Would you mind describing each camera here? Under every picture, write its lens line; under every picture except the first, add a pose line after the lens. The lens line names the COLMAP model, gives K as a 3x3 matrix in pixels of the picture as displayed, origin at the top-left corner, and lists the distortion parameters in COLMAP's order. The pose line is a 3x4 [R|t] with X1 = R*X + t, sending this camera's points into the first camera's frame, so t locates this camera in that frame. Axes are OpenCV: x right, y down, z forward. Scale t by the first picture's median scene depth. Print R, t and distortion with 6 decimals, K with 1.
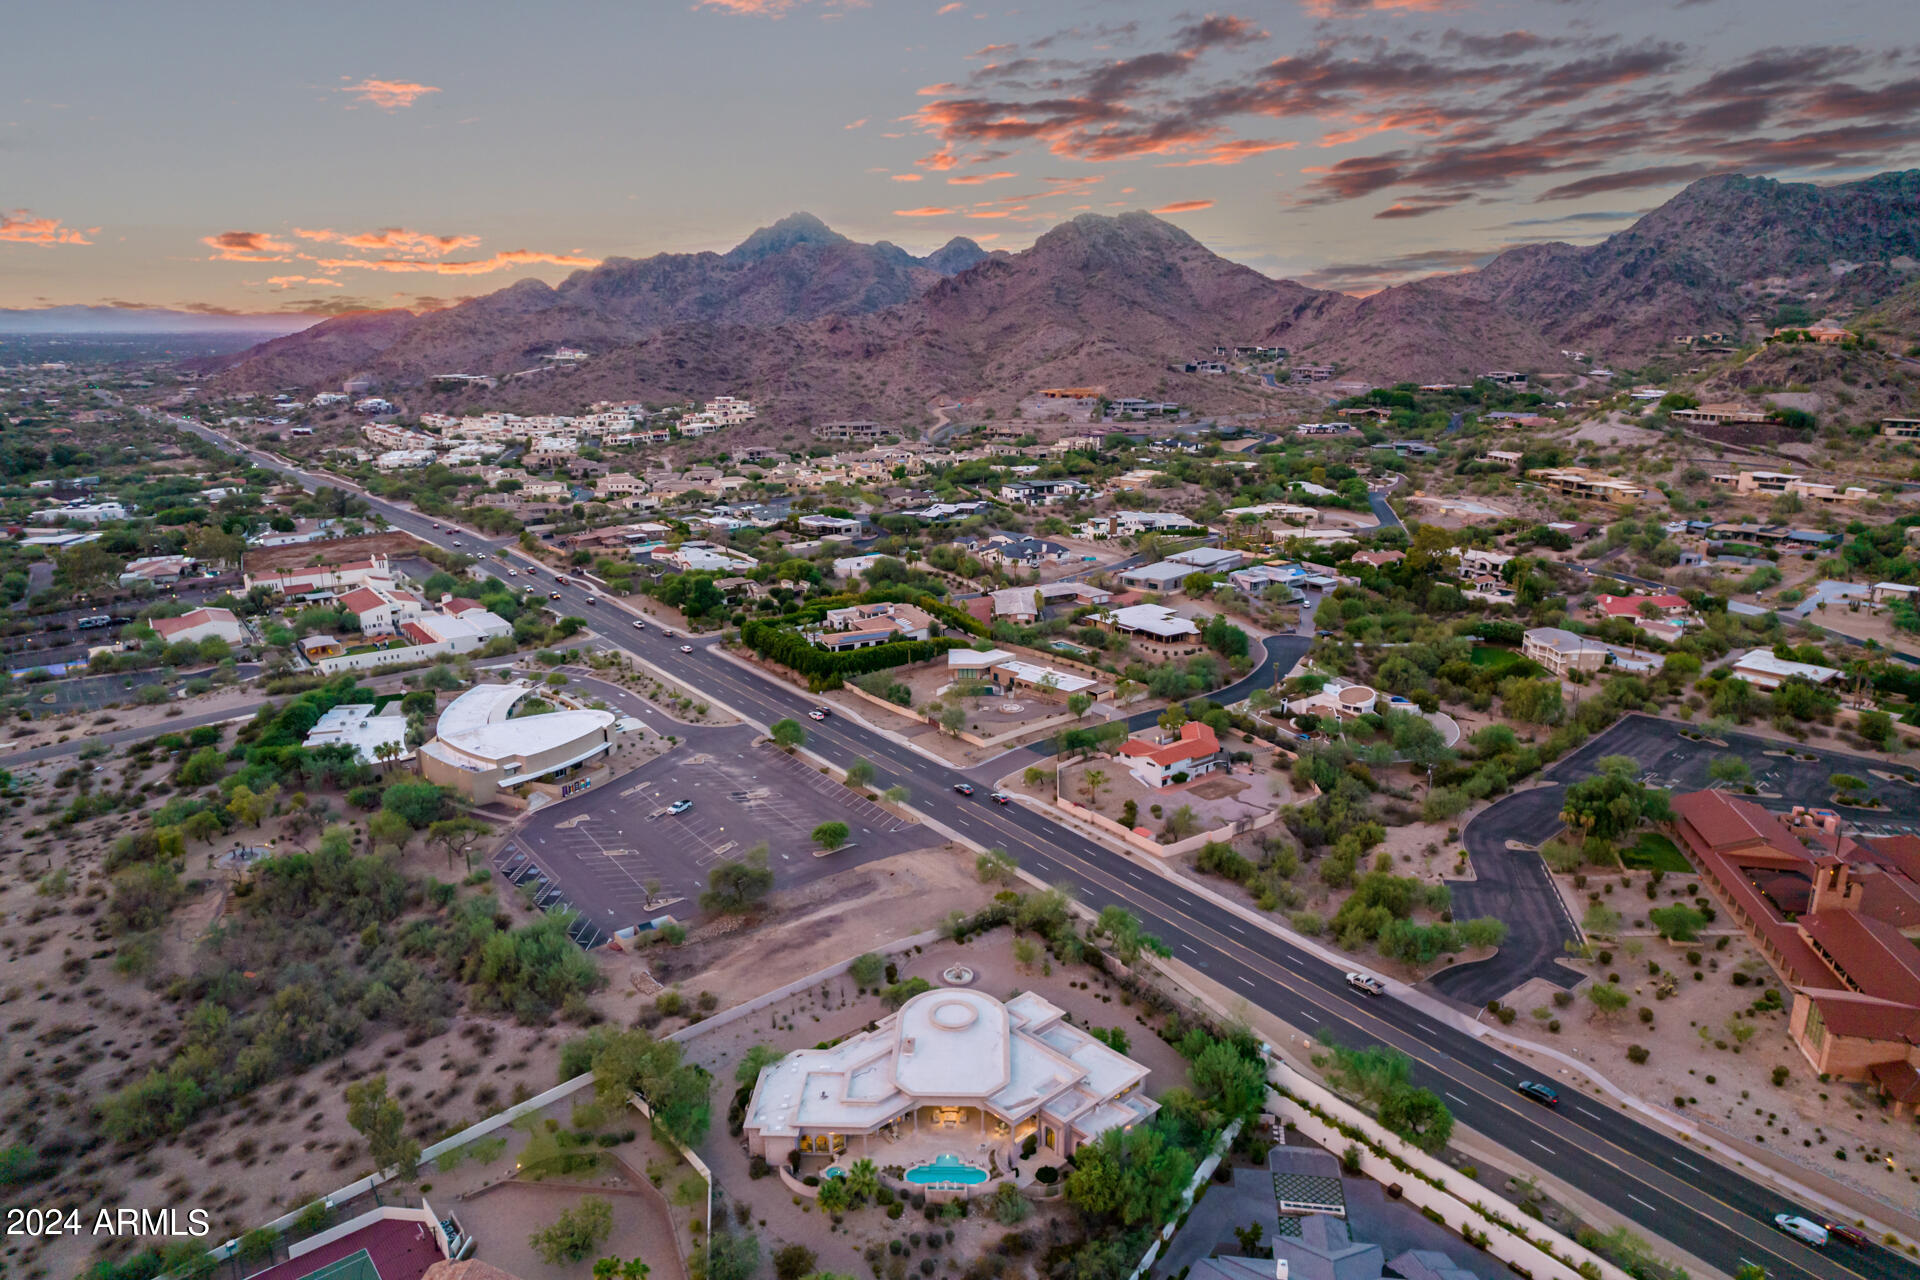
lens RADIAL K [[1225.9, 0, 964.0], [0, 1225.9, 636.1], [0, 0, 1]] dist [-0.081228, 0.076701]
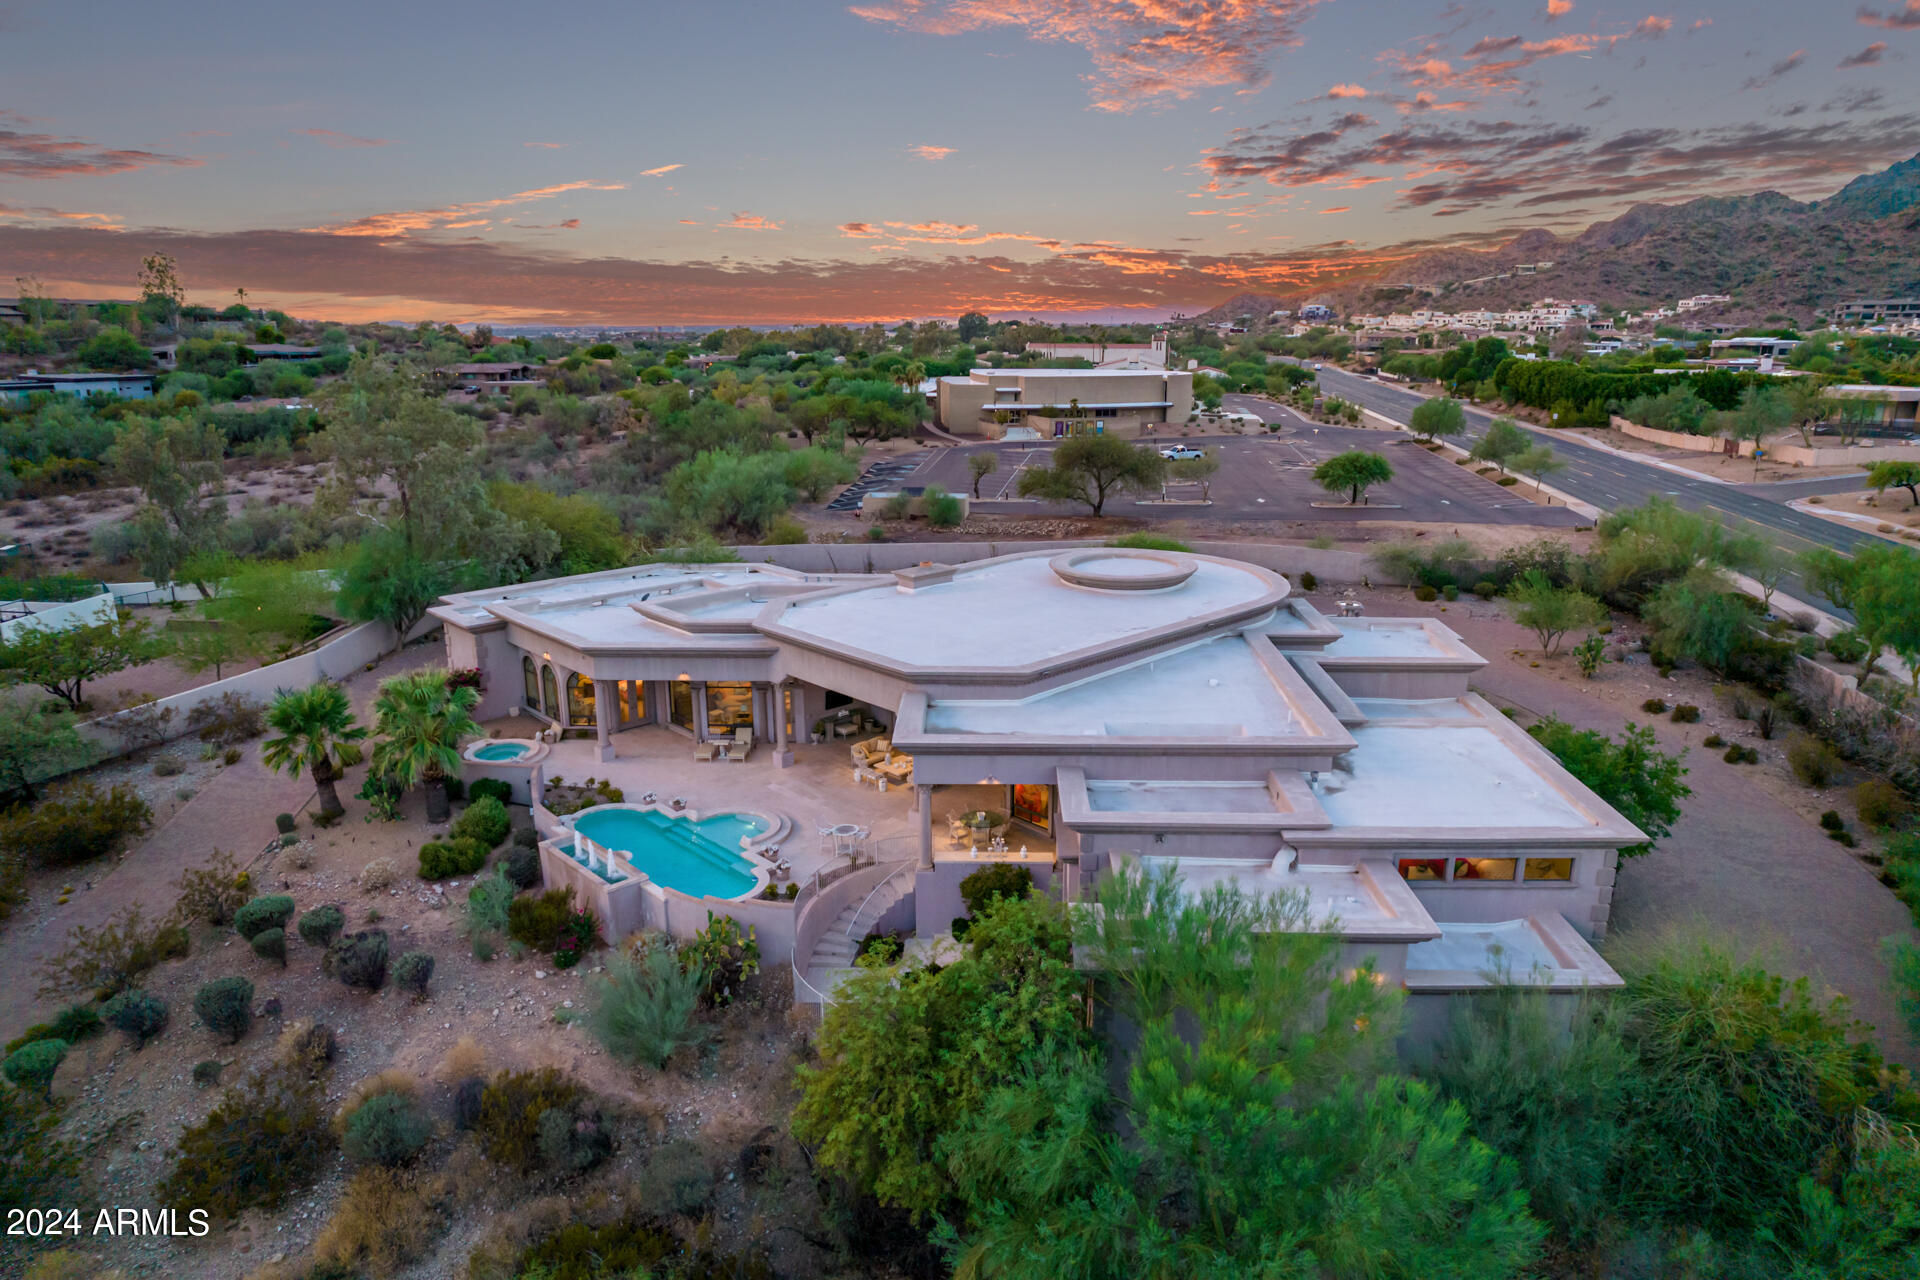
lens RADIAL K [[1226.9, 0, 960.0], [0, 1226.9, 640.0], [0, 0, 1]] dist [-0.092078, 0.078728]
pose [[0.704464, 0.179583, -0.686645, 0.055212], [-0.178515, 0.981190, 0.073469, 0.087616], [0.686923, 0.070820, 0.723271, 0.201972]]
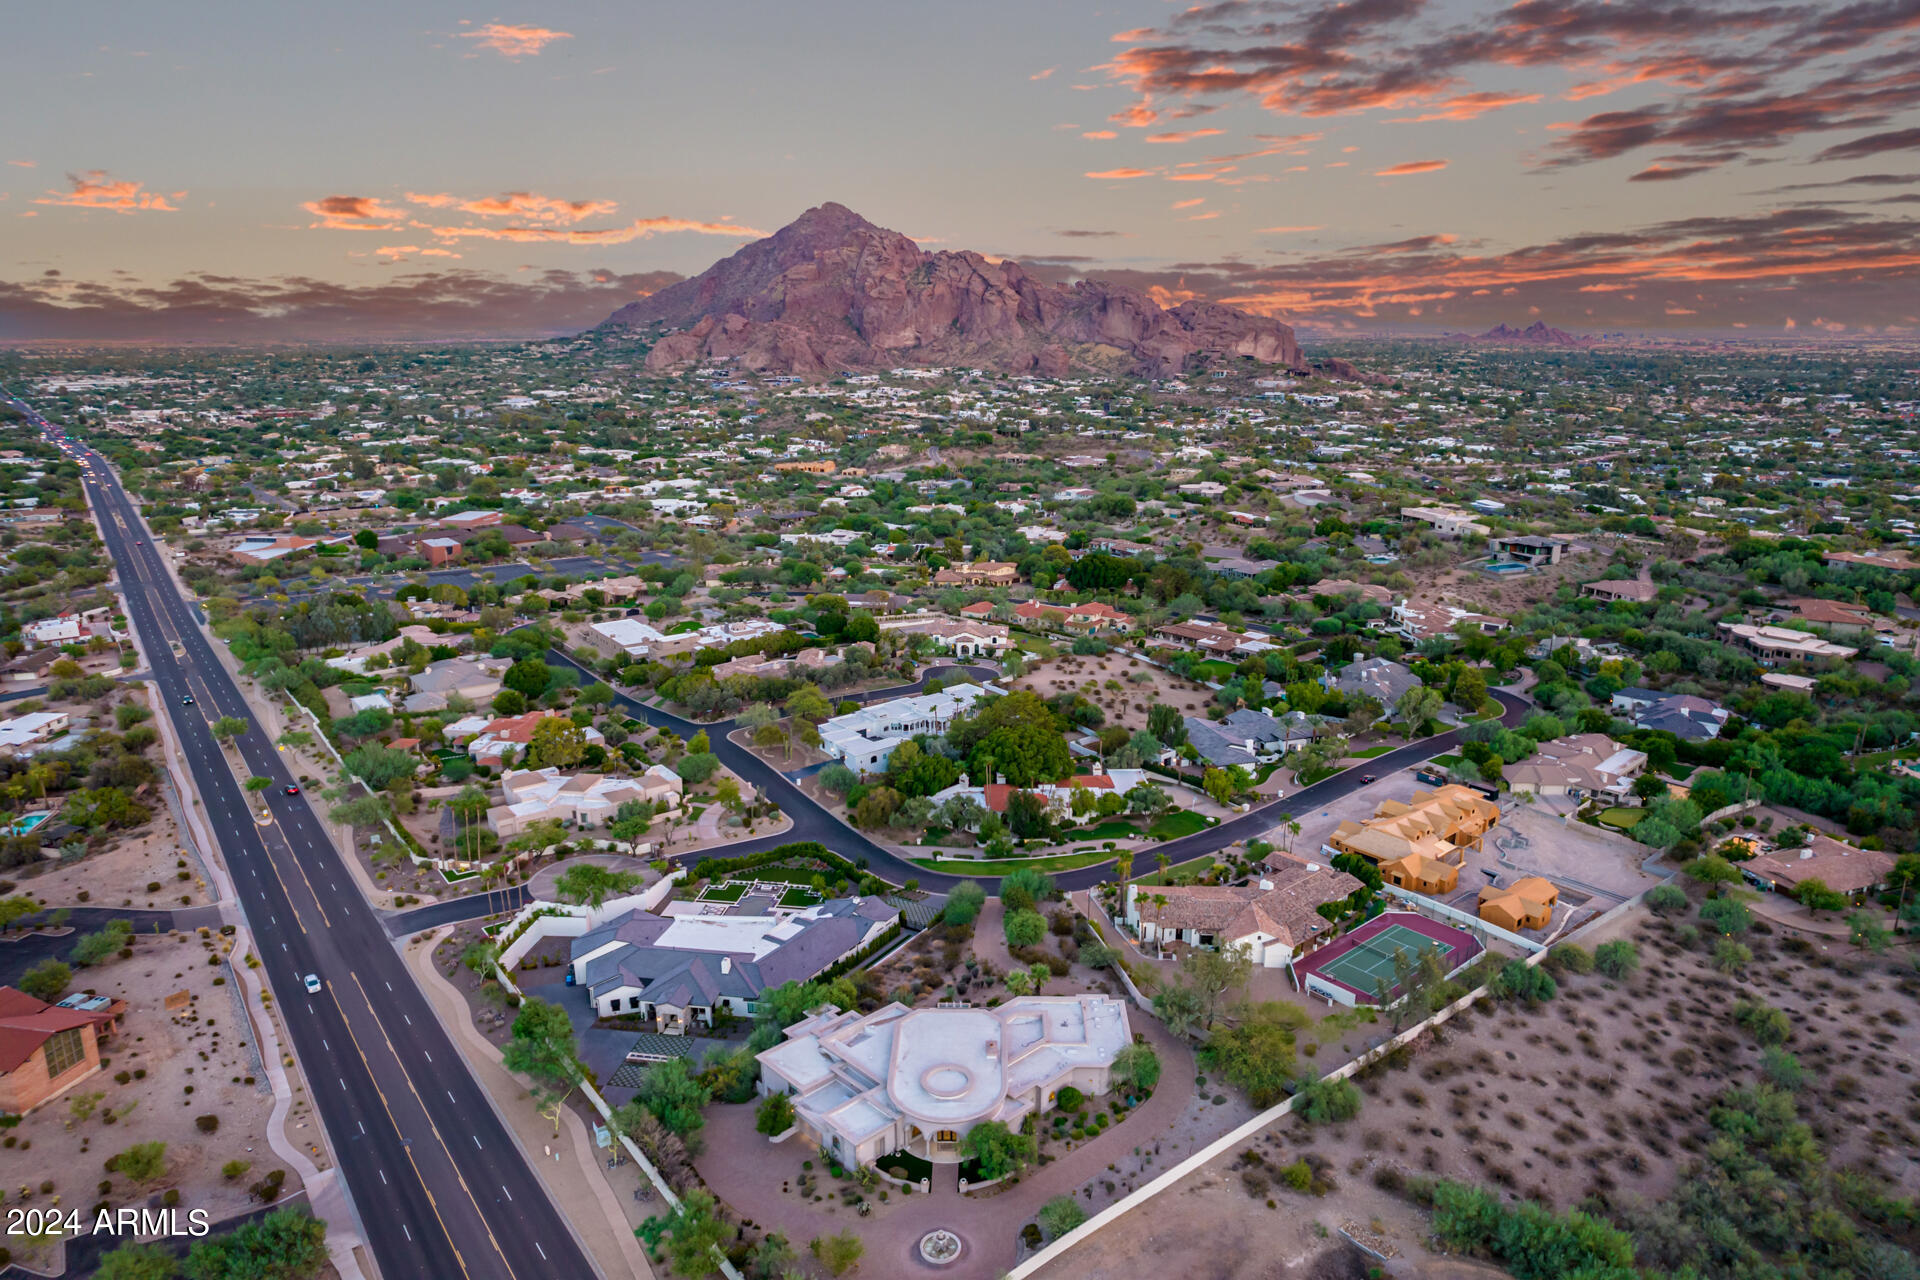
lens RADIAL K [[1225.9, 0, 964.0], [0, 1225.9, 636.1], [0, 0, 1]] dist [-0.081228, 0.076701]
pose [[-0.999987, 0.005077, -0.000726, -0.006273], [0.004065, 0.870879, 0.491480, -0.121355], [0.003127, 0.491471, -0.870888, 0.457176]]
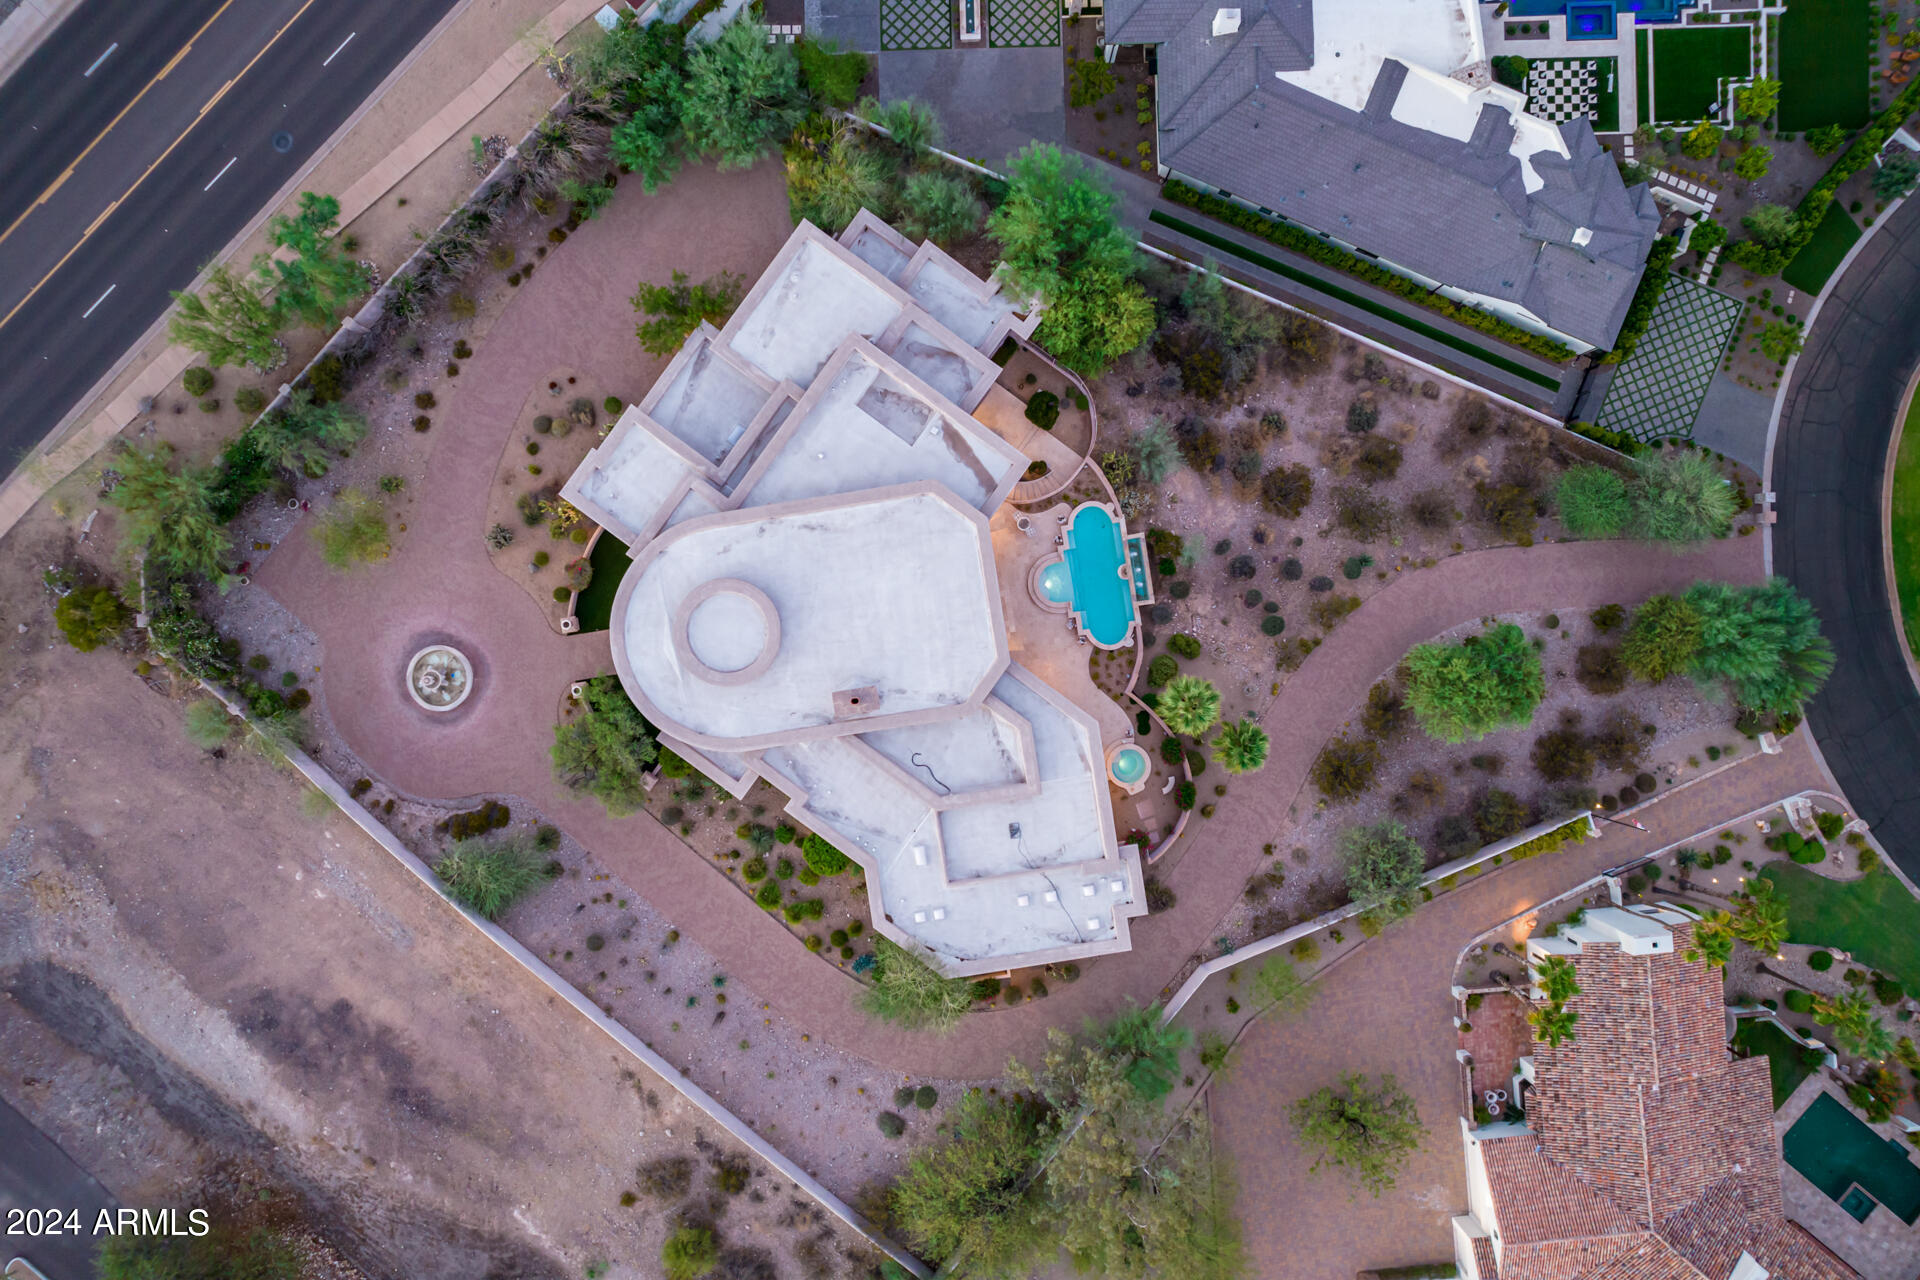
lens RADIAL K [[1225.9, 0, 964.0], [0, 1225.9, 636.1], [0, 0, 1]] dist [-0.081228, 0.076701]
pose [[-0.177643, -0.983986, -0.014644, -0.005412], [0.245764, -0.058768, 0.967547, -0.032757], [-0.952913, 0.168279, 0.252268, 0.222700]]
